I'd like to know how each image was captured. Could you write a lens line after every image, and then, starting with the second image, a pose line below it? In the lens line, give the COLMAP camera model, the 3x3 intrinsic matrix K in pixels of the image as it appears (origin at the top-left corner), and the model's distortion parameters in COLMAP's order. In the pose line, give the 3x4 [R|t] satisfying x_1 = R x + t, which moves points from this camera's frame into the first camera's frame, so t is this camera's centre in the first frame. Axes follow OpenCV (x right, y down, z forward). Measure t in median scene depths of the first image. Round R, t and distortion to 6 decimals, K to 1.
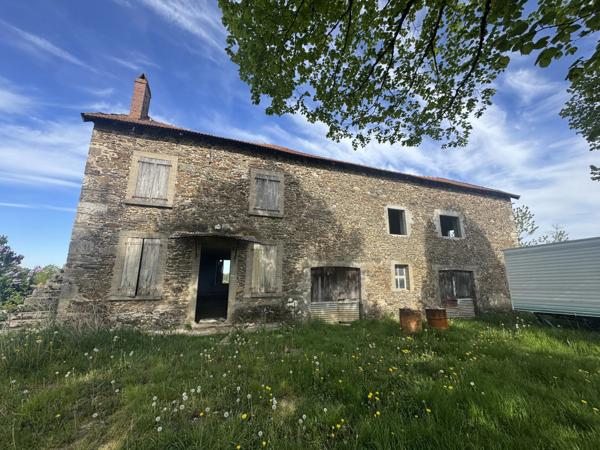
lens RADIAL K [[255.2, 0, 300.7], [0, 255.2, 225.2], [0, 0, 1]] dist [-0.001342, 0.001404]
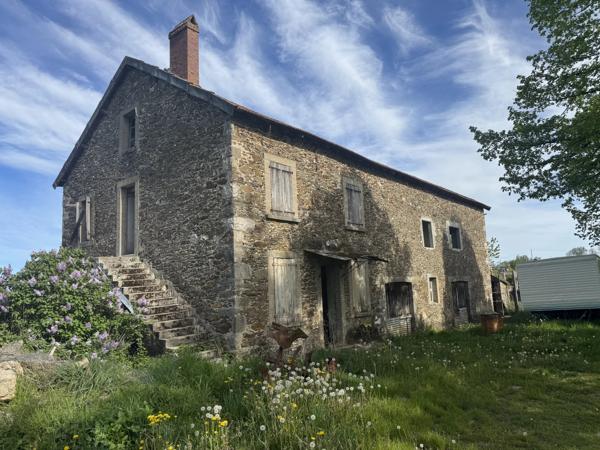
lens RADIAL K [[433.5, 0, 298.8], [0, 433.5, 225.7], [0, 0, 1]] dist [0.030821, -0.007823]
pose [[0.870859, 0.028449, 0.490708, -0.995721], [-0.051667, 0.998091, 0.033827, -0.087025], [-0.488809, -0.054812, 0.870667, -0.245268]]
